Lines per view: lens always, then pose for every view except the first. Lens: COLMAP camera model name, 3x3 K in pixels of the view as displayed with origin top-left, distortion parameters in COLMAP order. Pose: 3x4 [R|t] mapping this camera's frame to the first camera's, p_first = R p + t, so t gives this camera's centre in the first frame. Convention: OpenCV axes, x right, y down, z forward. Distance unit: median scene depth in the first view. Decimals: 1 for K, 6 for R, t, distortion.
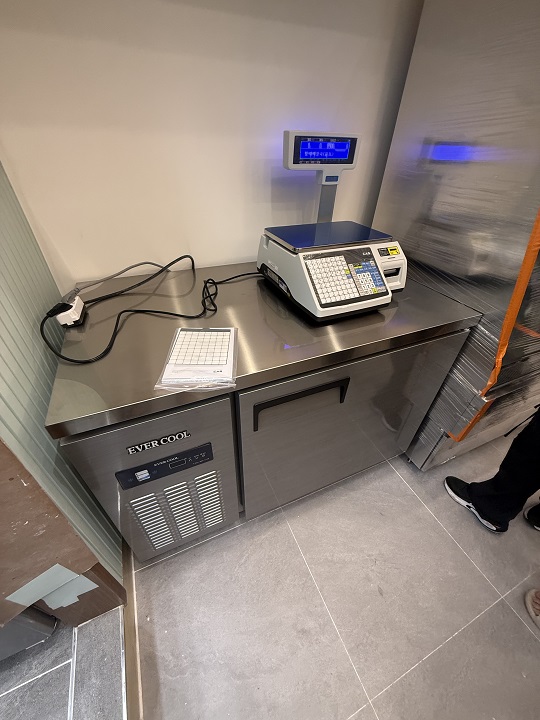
lens RADIAL K [[288.6, 0, 270.0], [0, 288.6, 360.0], [0, 0, 1]] dist [0.000259, -0.000064]
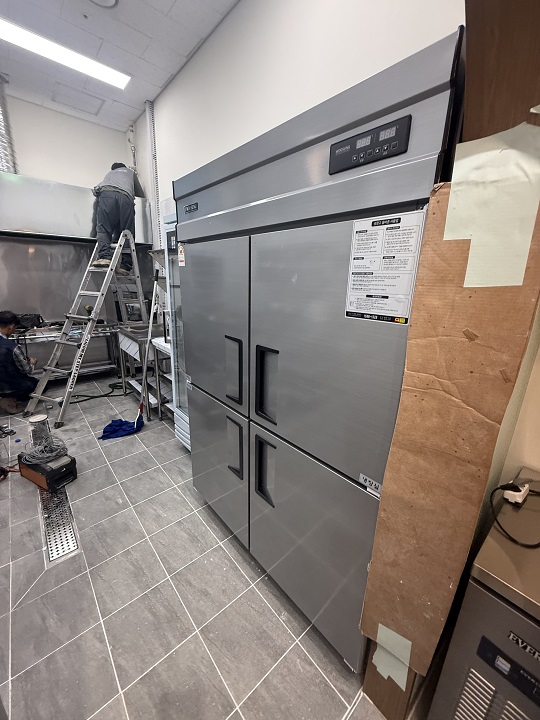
lens RADIAL K [[288.6, 0, 270.0], [0, 288.6, 360.0], [0, 0, 1]] dist [0.000259, -0.000064]
pose [[0.292379, 0.241353, -0.925345, 0.025198], [-0.604046, 0.796769, 0.016958, 0.000316], [0.741379, 0.553993, 0.378747, -0.652288]]
